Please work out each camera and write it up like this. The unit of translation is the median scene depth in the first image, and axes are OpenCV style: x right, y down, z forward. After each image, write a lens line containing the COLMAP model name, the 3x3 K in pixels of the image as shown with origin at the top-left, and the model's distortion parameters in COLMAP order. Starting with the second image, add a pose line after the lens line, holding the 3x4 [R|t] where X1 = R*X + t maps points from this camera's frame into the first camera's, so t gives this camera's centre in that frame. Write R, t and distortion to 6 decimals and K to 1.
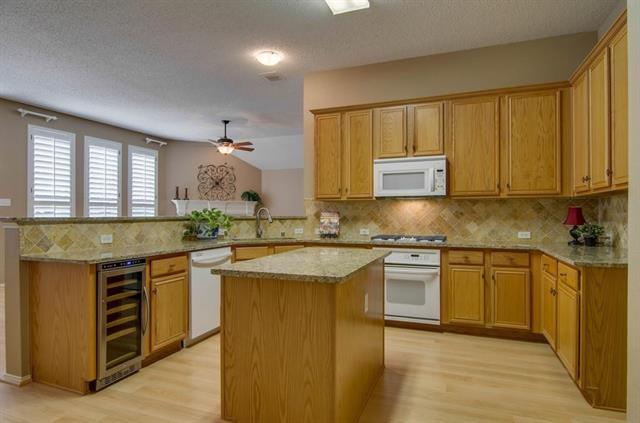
lens RADIAL K [[374.2, 0, 324.7], [0, 374.2, 210.1], [0, 0, 1]] dist [0.026138, 0.000991]
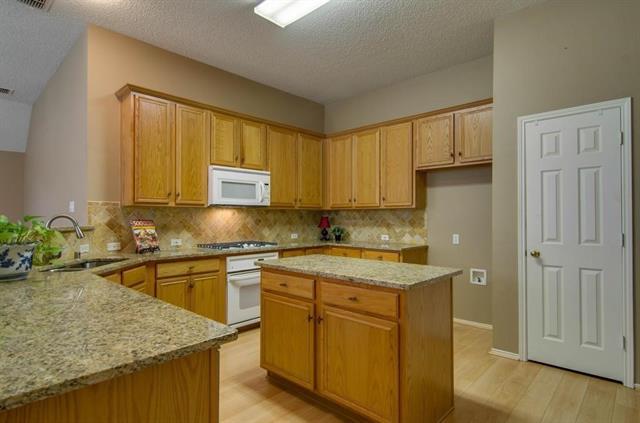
lens RADIAL K [[343.3, 0, 321.9], [0, 343.3, 214.9], [0, 0, 1]] dist [0.003816, -0.000318]
pose [[0.368788, 0.006000, 0.929494, -0.494766], [-0.010194, 0.999945, -0.002410, -0.008085], [-0.929458, -0.008586, 0.368829, 0.360704]]
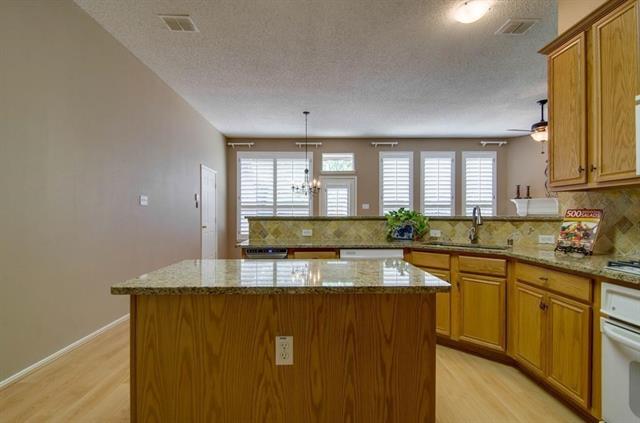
lens RADIAL K [[315.2, 0, 313.7], [0, 315.2, 215.8], [0, 0, 1]] dist [0.002698, -0.001201]
pose [[0.359288, 0.003275, -0.933221, 0.303089], [0.010641, 0.999914, 0.007605, 0.006123], [0.933166, -0.012663, 0.359223, 0.415349]]
